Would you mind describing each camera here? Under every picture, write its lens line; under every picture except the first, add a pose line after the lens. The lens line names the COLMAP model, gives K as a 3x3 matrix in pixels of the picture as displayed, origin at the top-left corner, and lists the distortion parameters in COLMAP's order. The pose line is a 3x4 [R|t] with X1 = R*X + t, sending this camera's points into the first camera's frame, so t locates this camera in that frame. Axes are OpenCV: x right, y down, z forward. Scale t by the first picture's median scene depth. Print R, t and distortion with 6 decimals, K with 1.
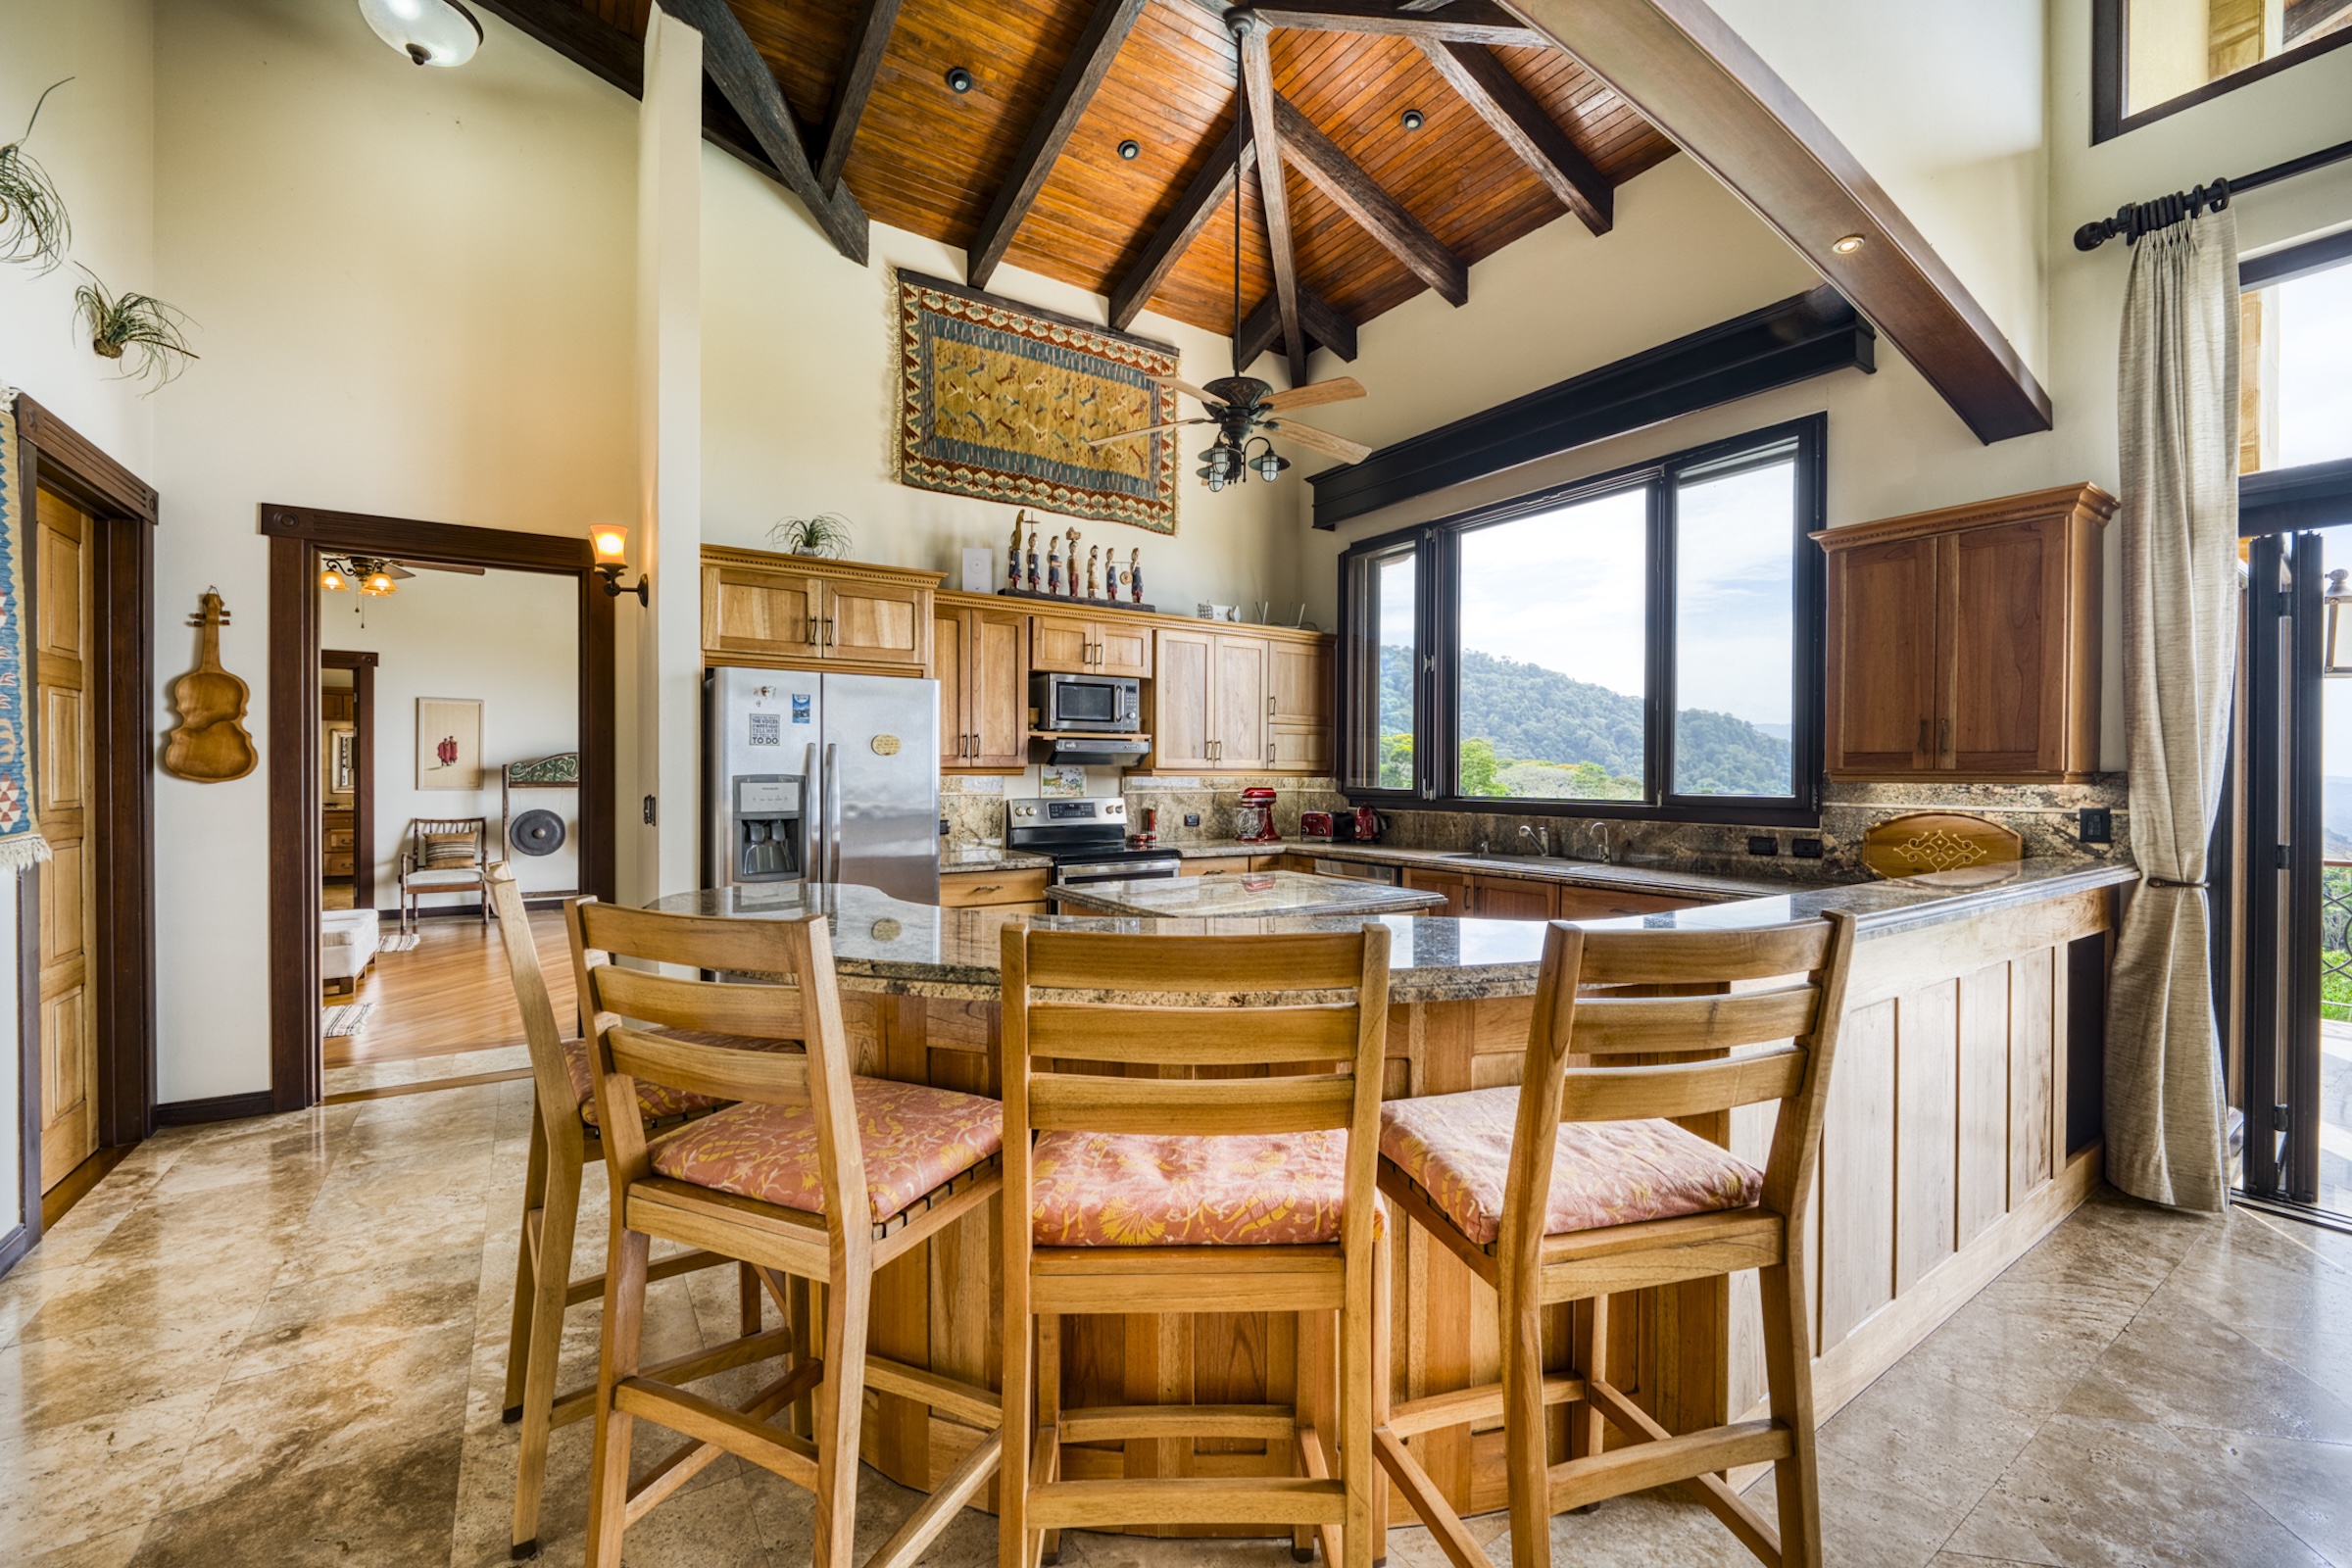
lens RADIAL K [[963.7, 0, 1176.1], [0, 963.7, 781.3], [0, 0, 1]] dist [-0.005527, -0.002674]
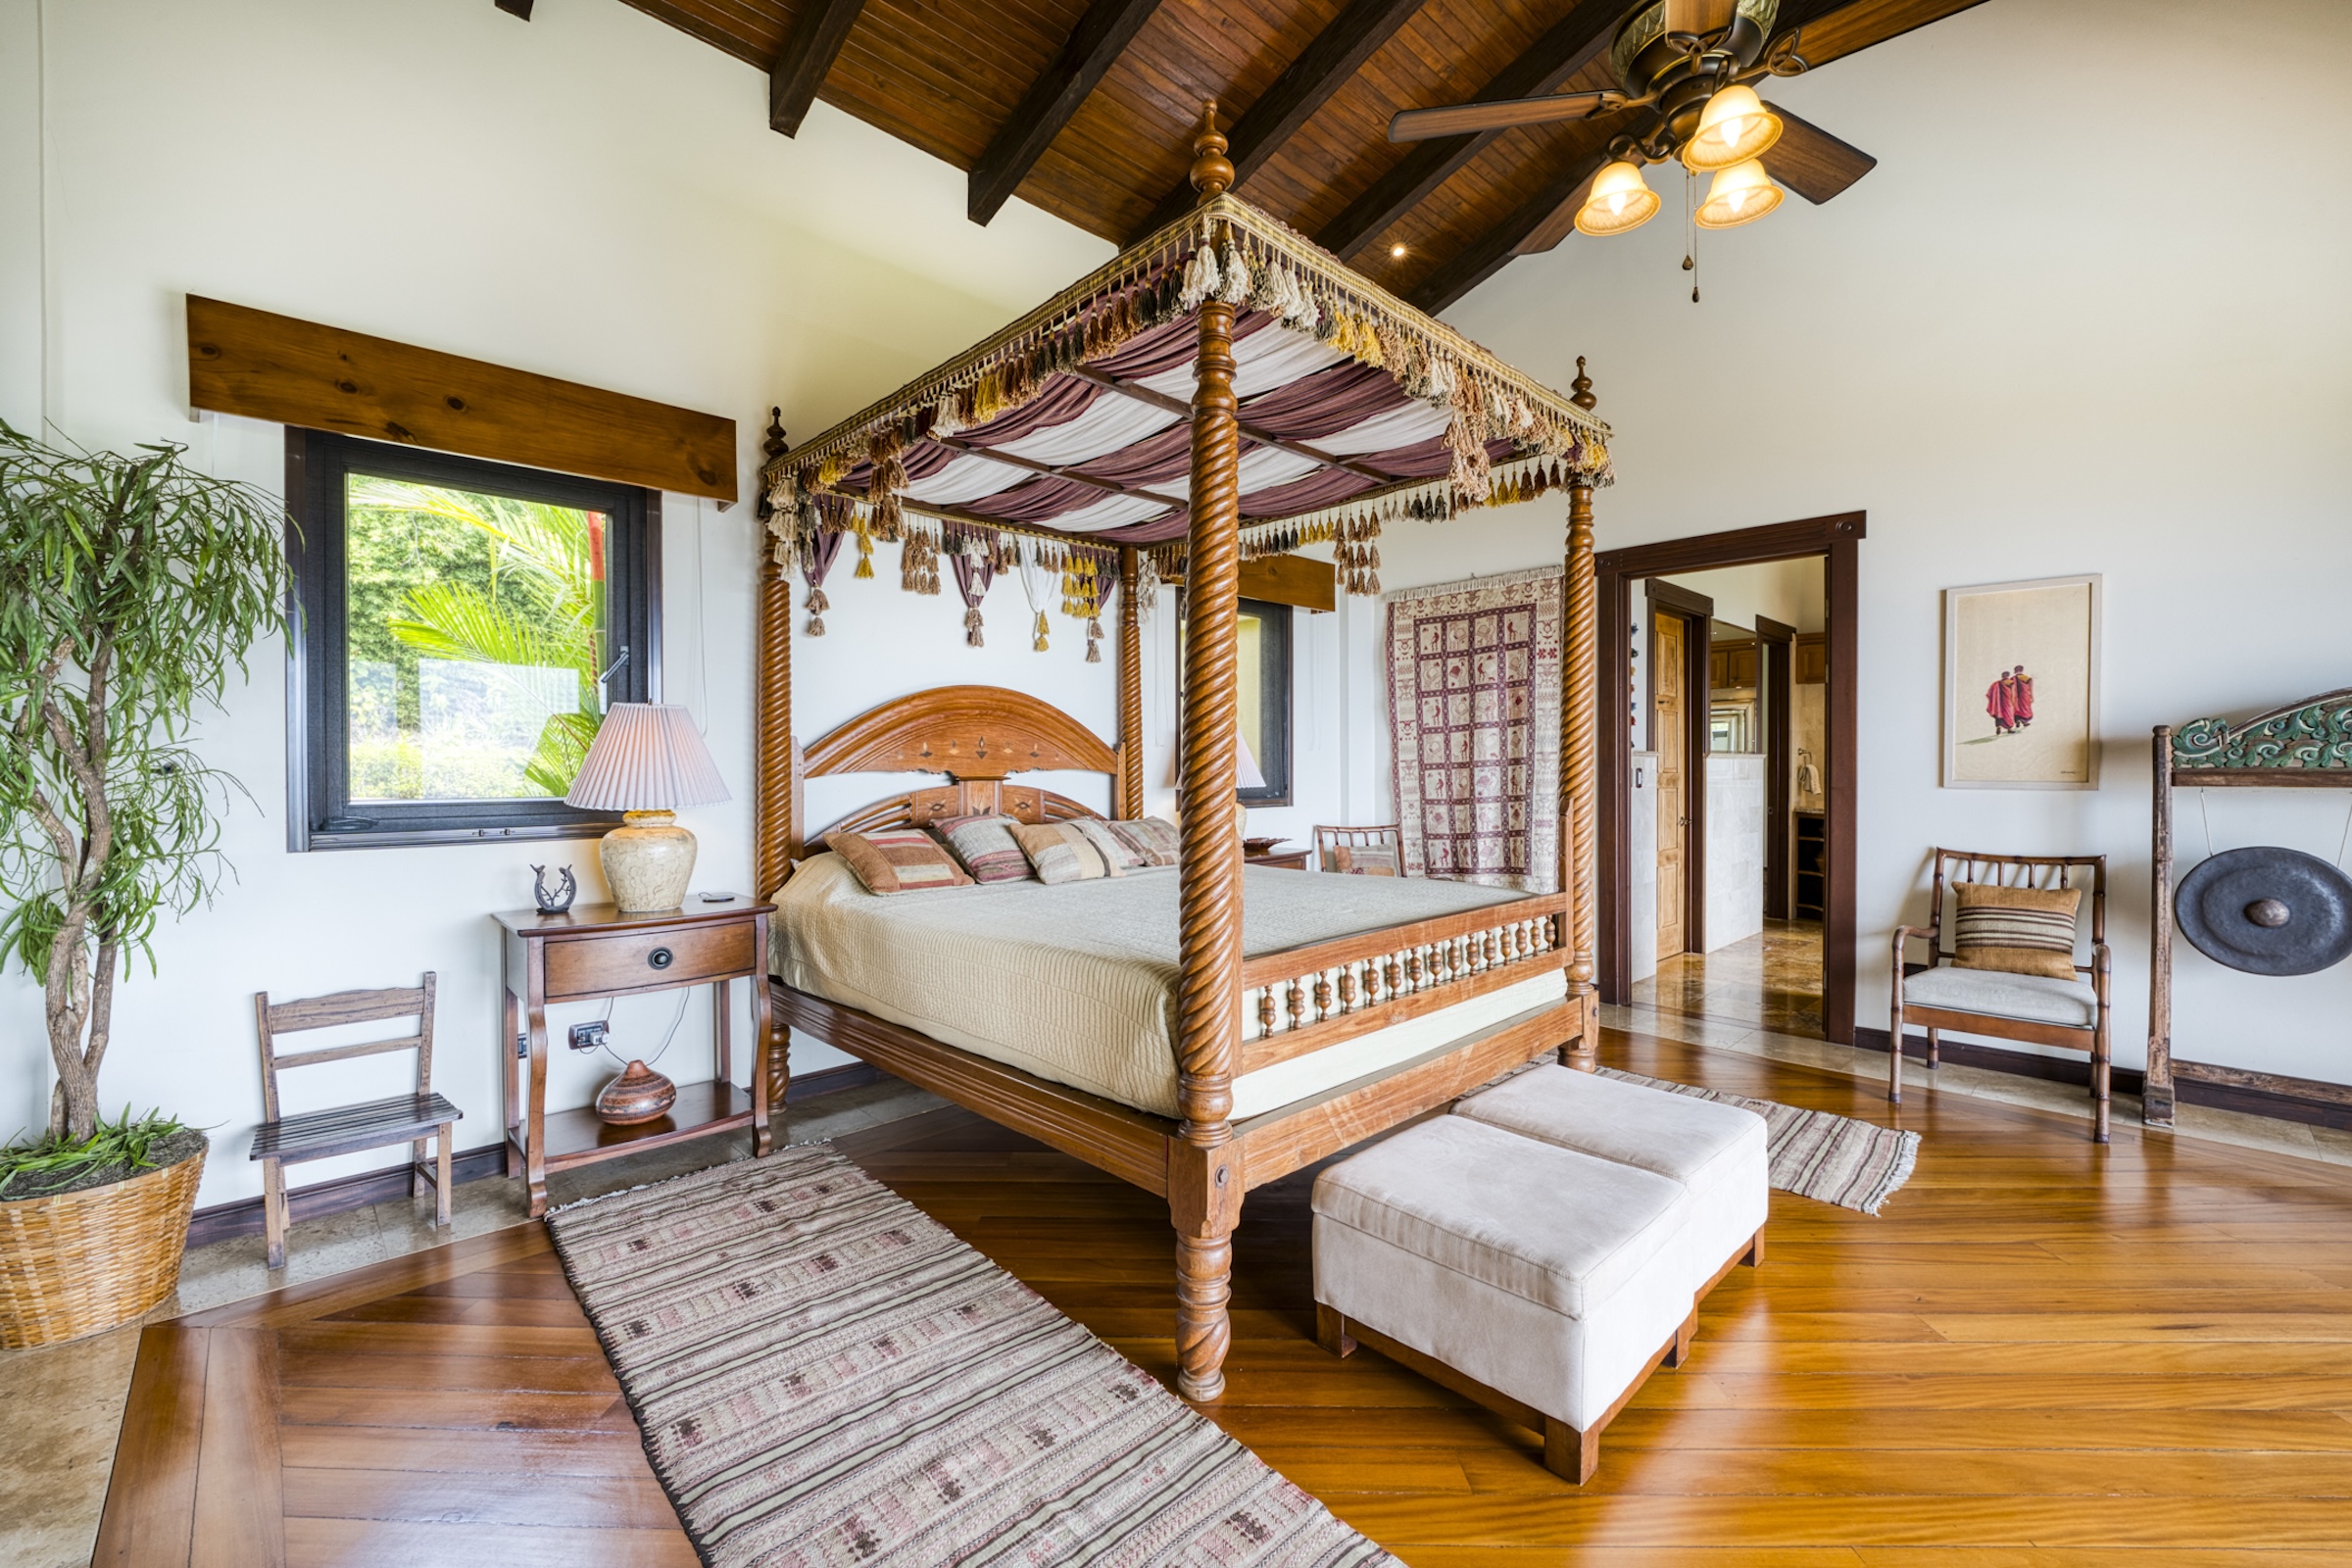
lens RADIAL K [[963.7, 0, 1182.0], [0, 963.7, 778.4], [0, 0, 1]] dist [-0.005527, -0.002674]
pose [[0.179759, 0.011741, -0.983641, -0.393852], [0.000851, 0.999927, 0.012091, -0.001448], [0.983710, -0.003011, 0.179736, 0.546413]]
